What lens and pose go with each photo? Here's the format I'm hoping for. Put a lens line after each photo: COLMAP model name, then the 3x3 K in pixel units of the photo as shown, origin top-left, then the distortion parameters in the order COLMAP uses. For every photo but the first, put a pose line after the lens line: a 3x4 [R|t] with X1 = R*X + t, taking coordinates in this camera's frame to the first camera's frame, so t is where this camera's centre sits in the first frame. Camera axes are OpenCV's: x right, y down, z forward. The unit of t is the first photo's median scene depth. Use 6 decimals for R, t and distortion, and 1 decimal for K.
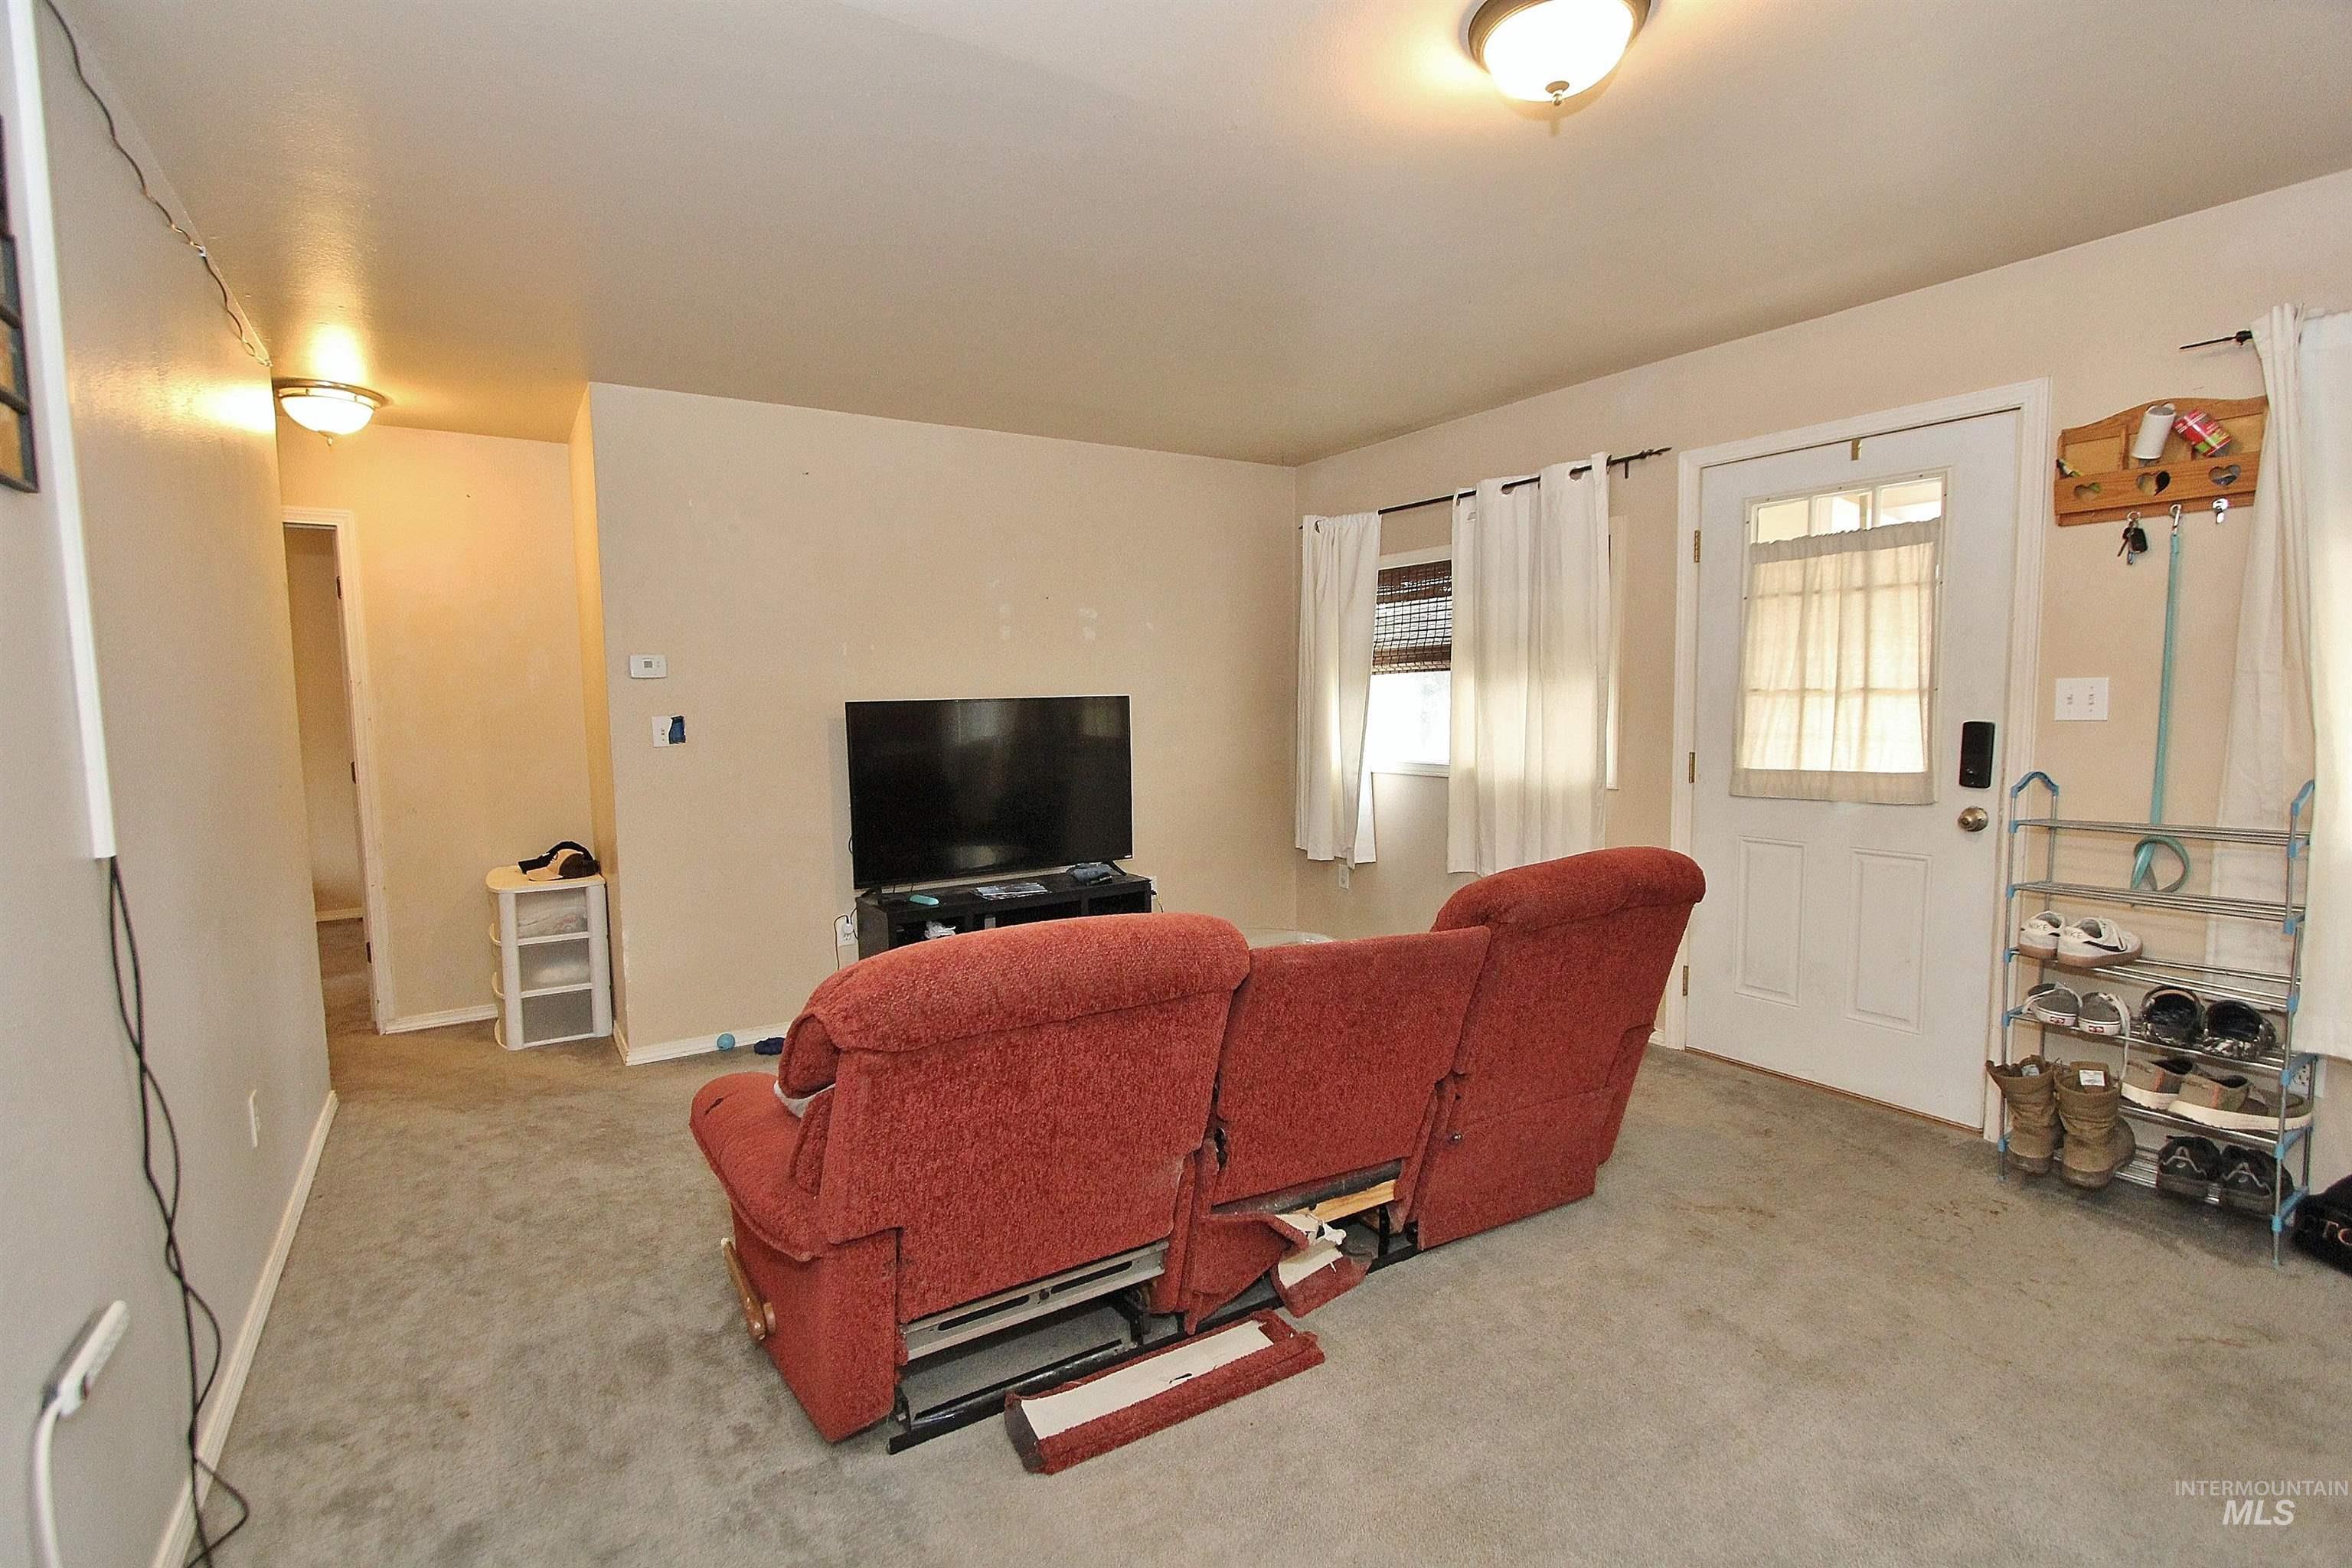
lens RADIAL K [[1082.2, 0, 1176.0], [0, 1082.2, 784.0], [0, 0, 1]] dist [0.001584, 0.000198]
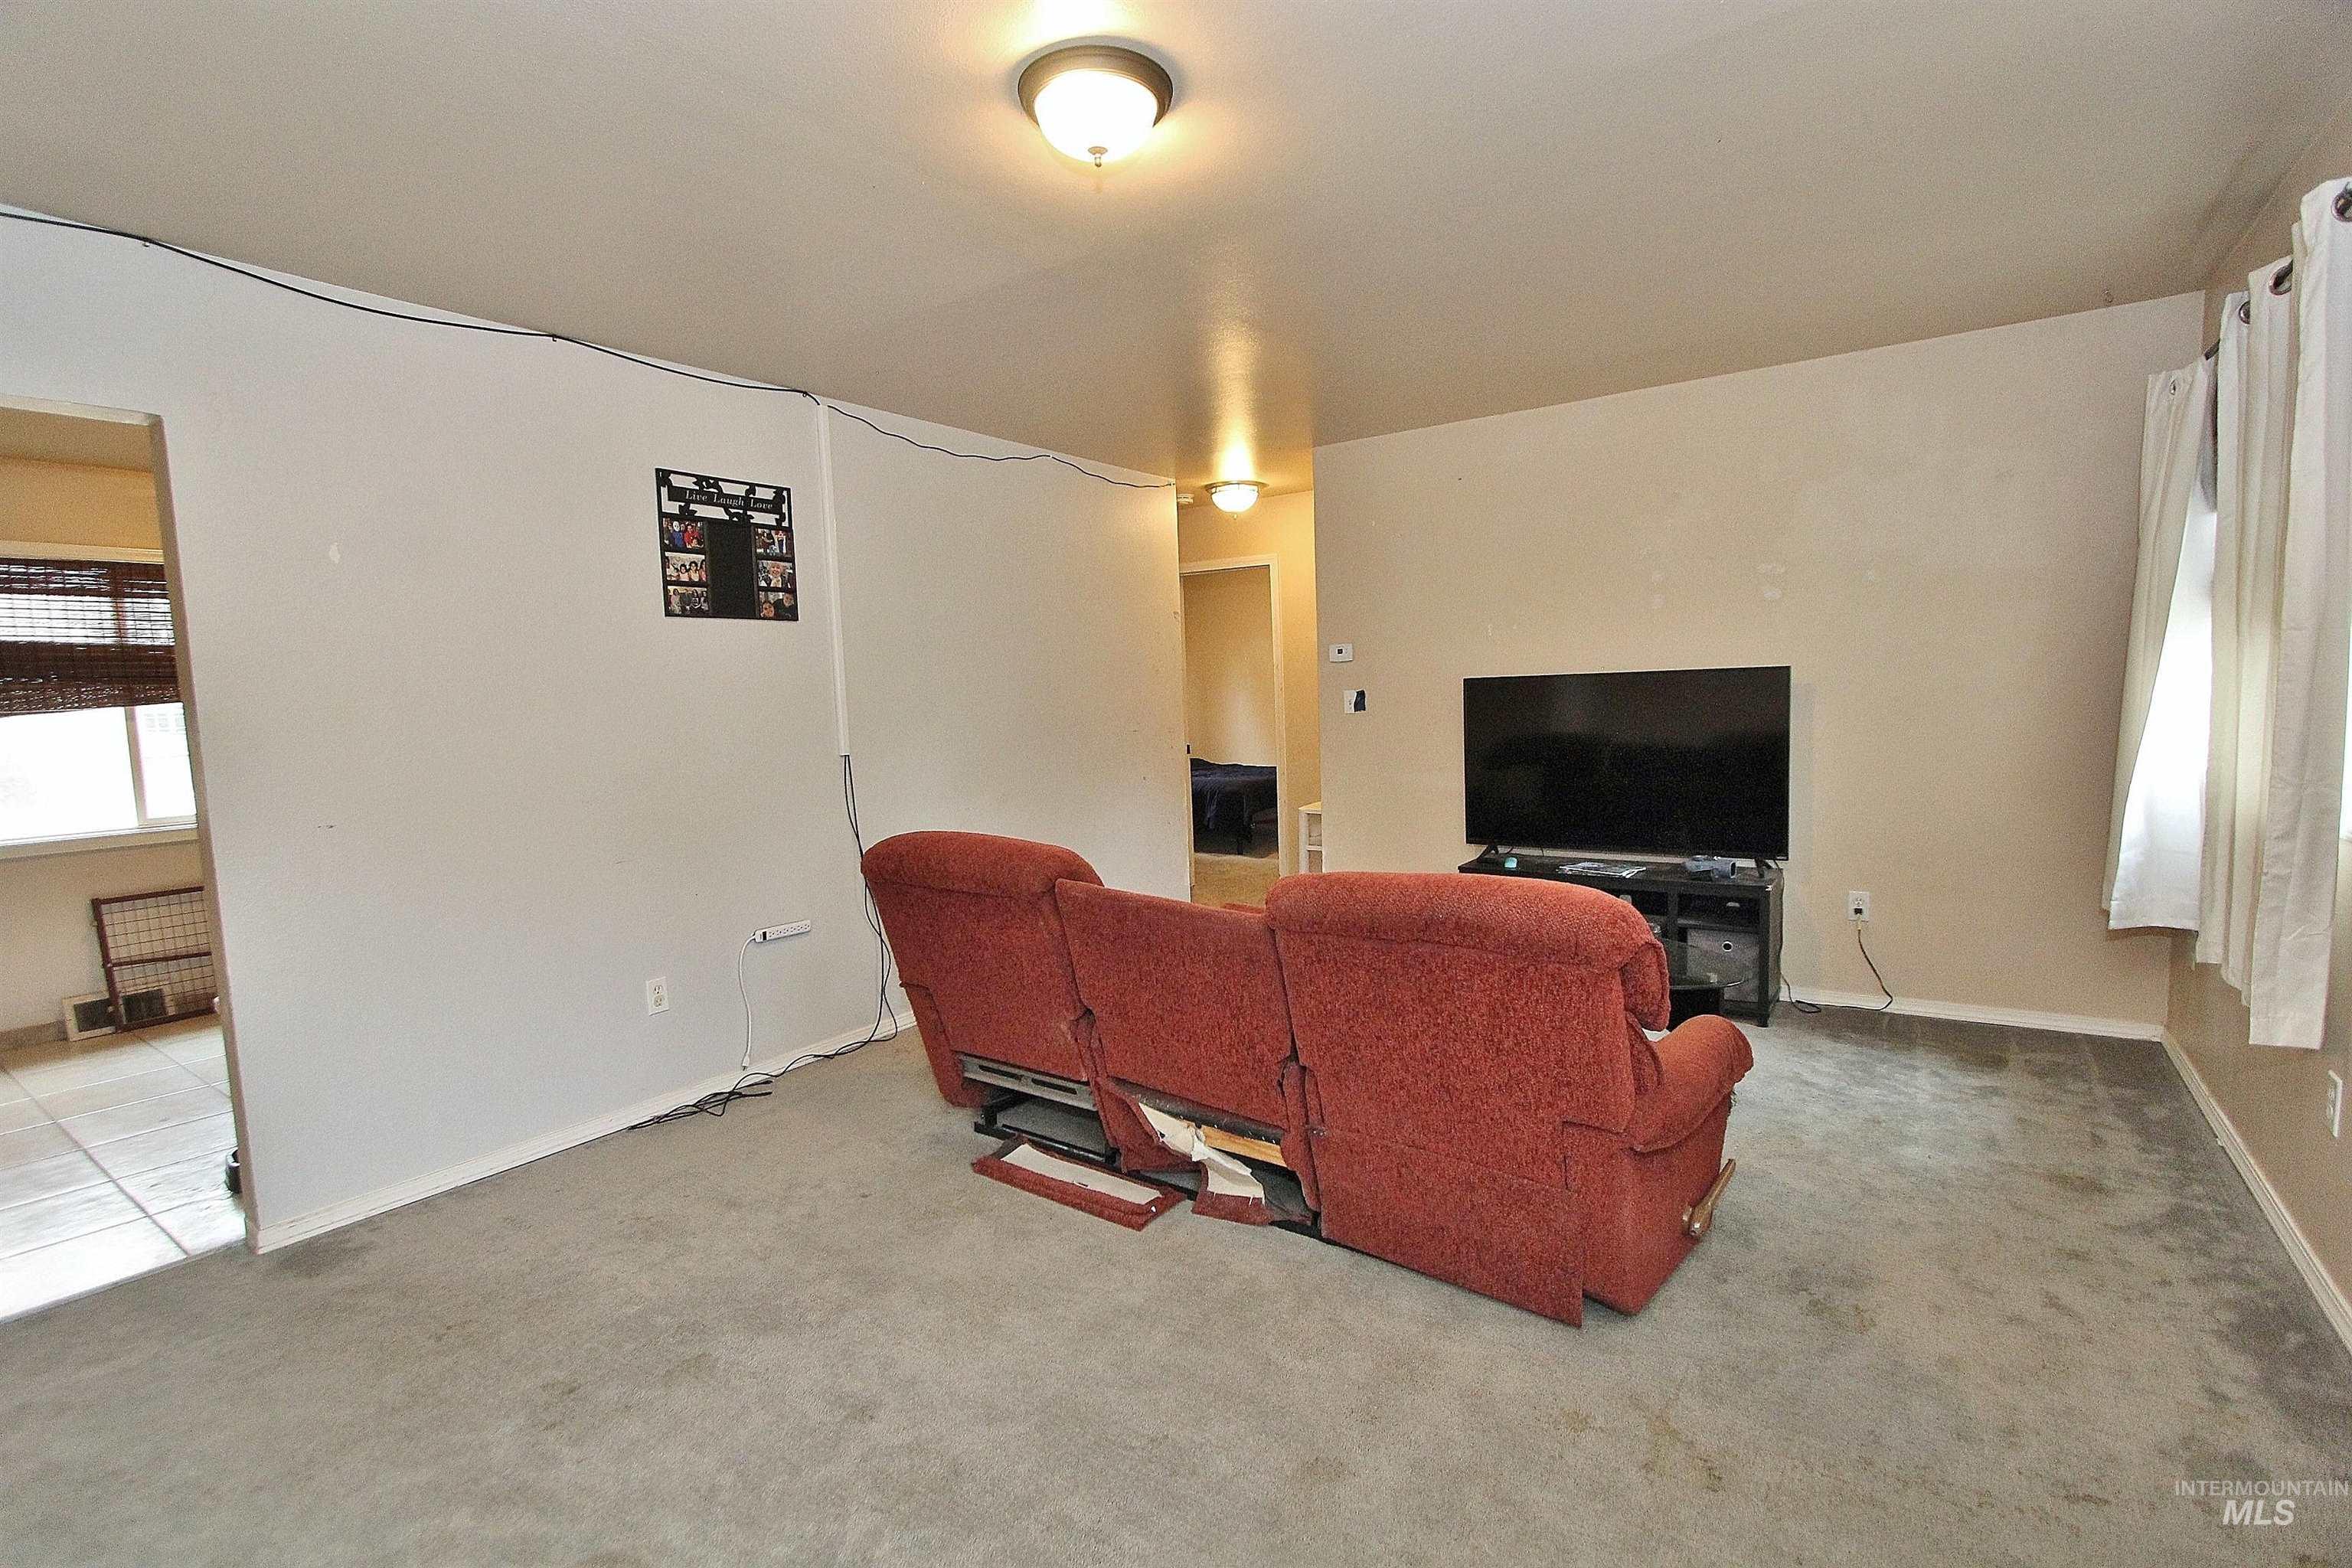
lens RADIAL K [[1082.2, 0, 1176.0], [0, 1082.2, 784.0], [0, 0, 1]] dist [0.001584, 0.000198]
pose [[0.373623, 0.085507, -0.923631, 0.822167], [-0.046345, 0.996219, 0.073480, -0.043819], [0.926422, 0.015352, 0.376174, 0.373021]]
